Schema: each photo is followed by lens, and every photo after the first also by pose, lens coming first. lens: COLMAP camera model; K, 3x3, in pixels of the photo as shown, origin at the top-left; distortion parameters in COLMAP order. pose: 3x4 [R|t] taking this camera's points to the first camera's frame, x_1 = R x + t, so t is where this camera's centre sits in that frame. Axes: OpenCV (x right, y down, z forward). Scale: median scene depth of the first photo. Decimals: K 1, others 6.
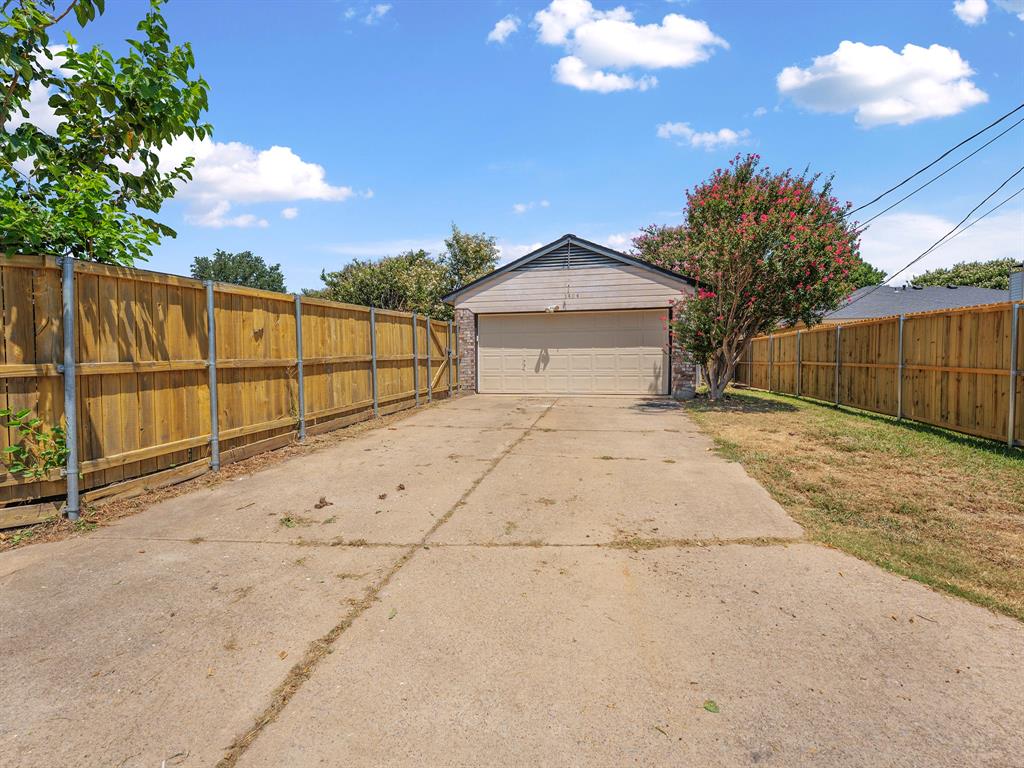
lens RADIAL K [[462.5, 0, 512.6], [0, 462.5, 385.1], [0, 0, 1]] dist [-0.024622, -0.001275]
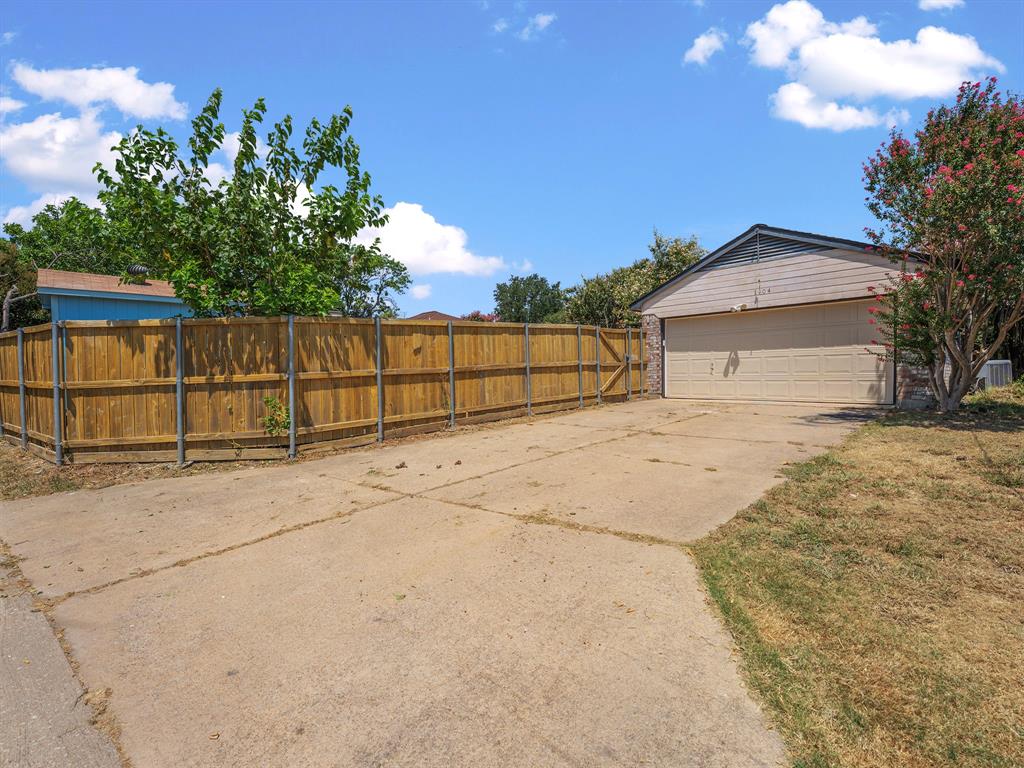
lens RADIAL K [[462.5, 0, 514.9], [0, 462.5, 385.7], [0, 0, 1]] dist [-0.024622, -0.001275]
pose [[0.826511, 0.006764, -0.562879, 0.550524], [-0.011681, 0.999919, -0.005135, 0.001383], [0.562799, 0.010819, 0.826523, -0.021301]]
